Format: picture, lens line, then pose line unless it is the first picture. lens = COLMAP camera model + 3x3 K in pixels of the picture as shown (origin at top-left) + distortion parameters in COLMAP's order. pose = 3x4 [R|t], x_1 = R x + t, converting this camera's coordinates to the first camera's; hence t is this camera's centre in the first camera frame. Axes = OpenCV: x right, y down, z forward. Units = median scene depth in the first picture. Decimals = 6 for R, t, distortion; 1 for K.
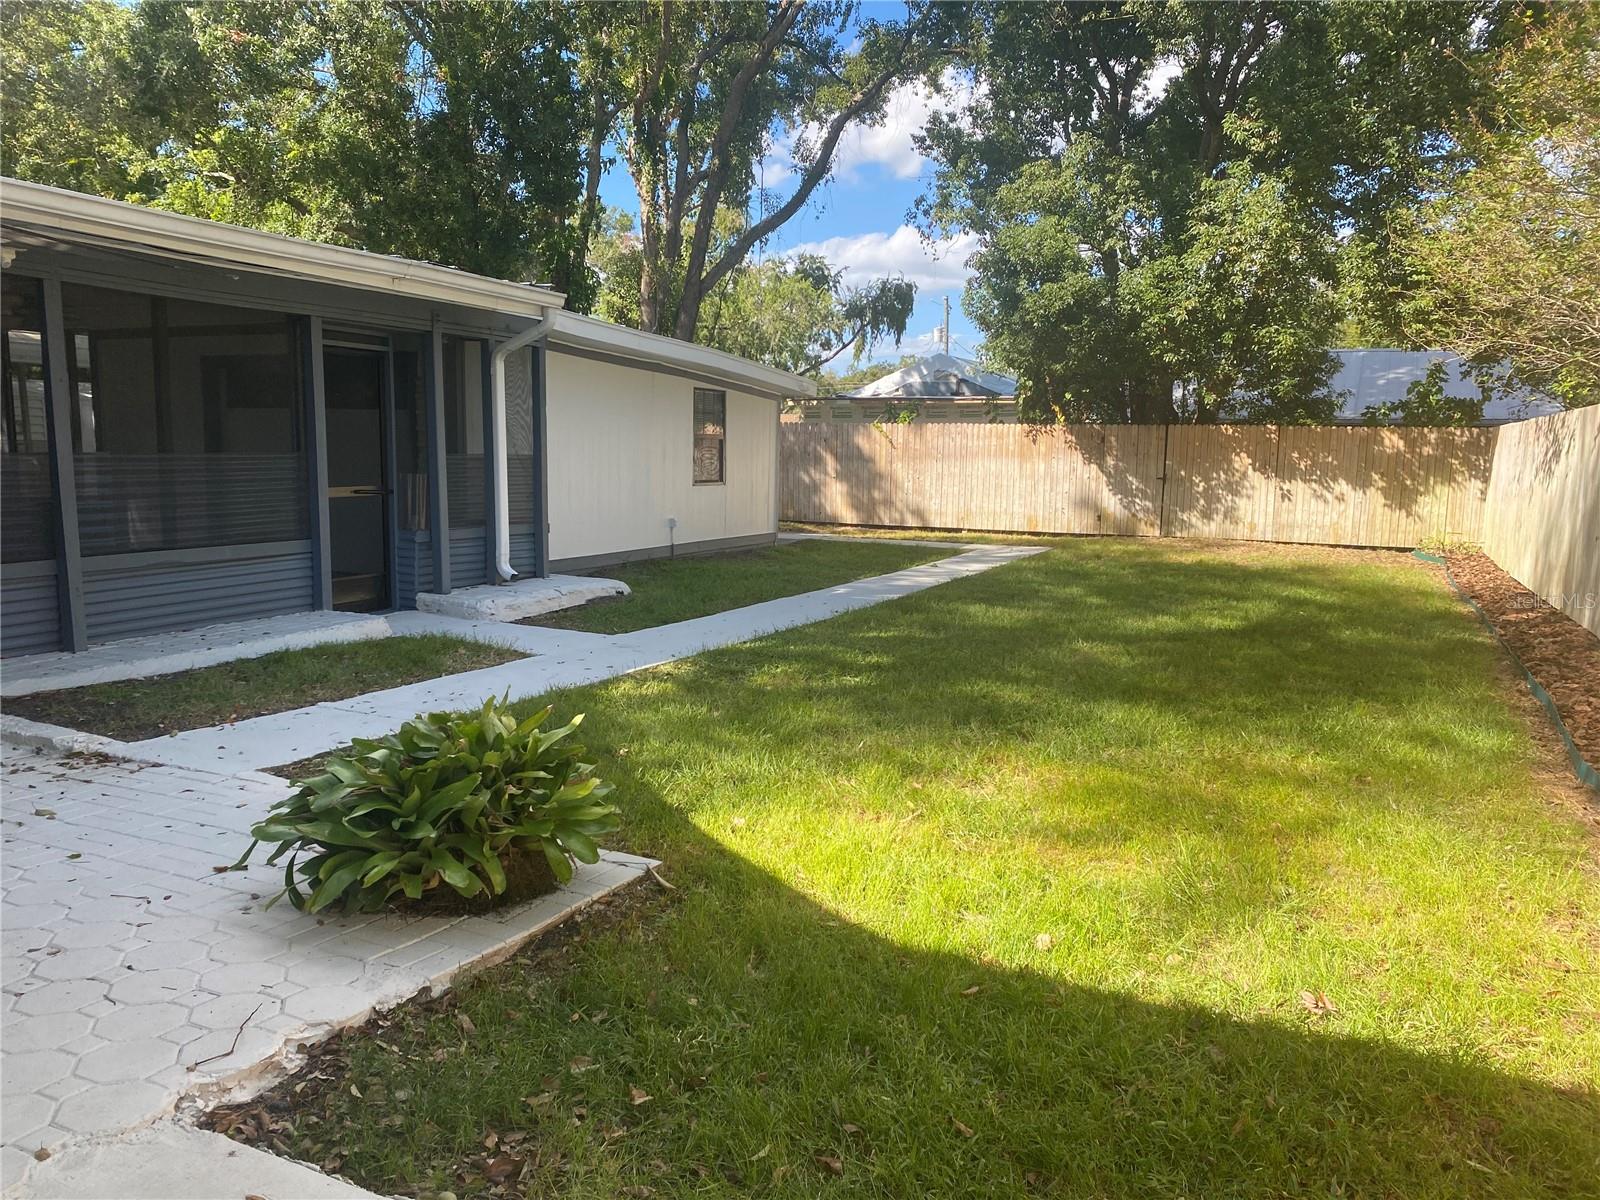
lens RADIAL K [[1215.0, 0, 799.5], [0, 1215.0, 603.9], [0, 0, 1]] dist [-0.004467, -0.009139]
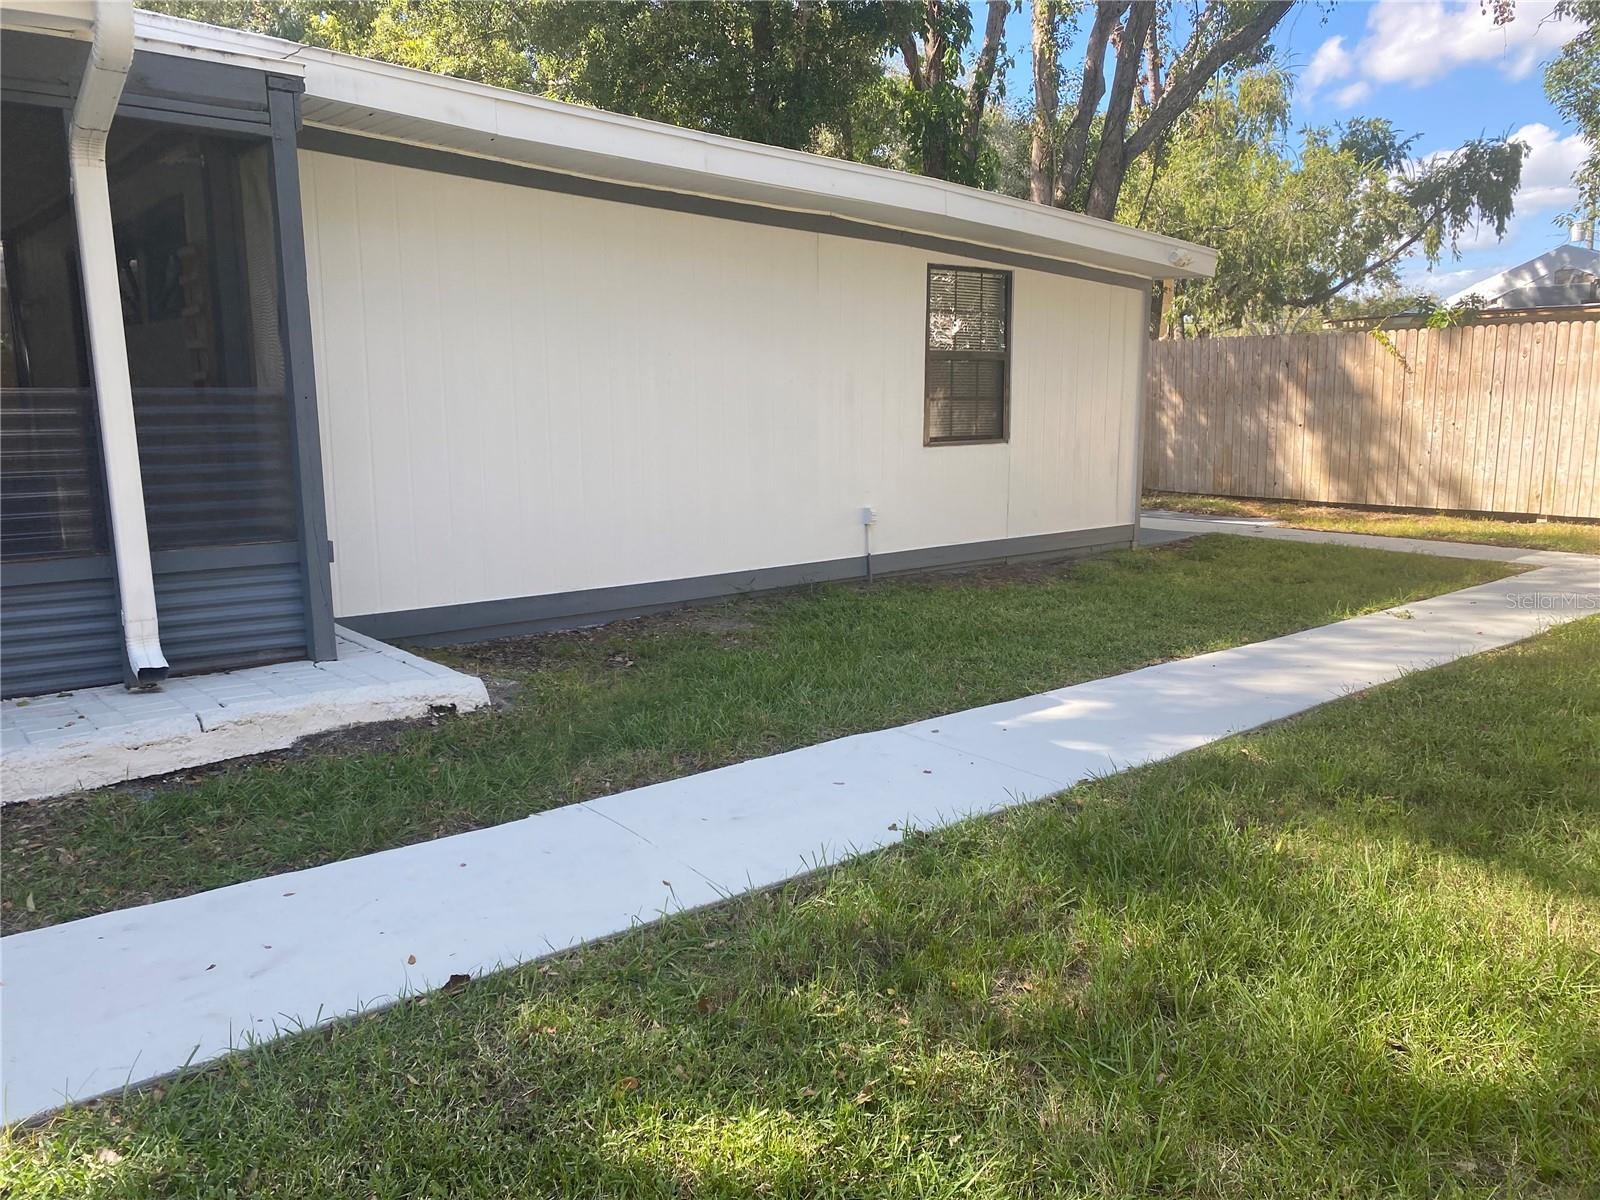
lens RADIAL K [[1215.0, 0, 819.0], [0, 1215.0, 556.9], [0, 0, 1]] dist [-0.004467, -0.009139]
pose [[0.897139, 0.033743, -0.440457, 0.082705], [-0.032179, 0.999421, 0.011021, -0.037892], [0.440574, 0.004286, 0.897706, 0.359756]]
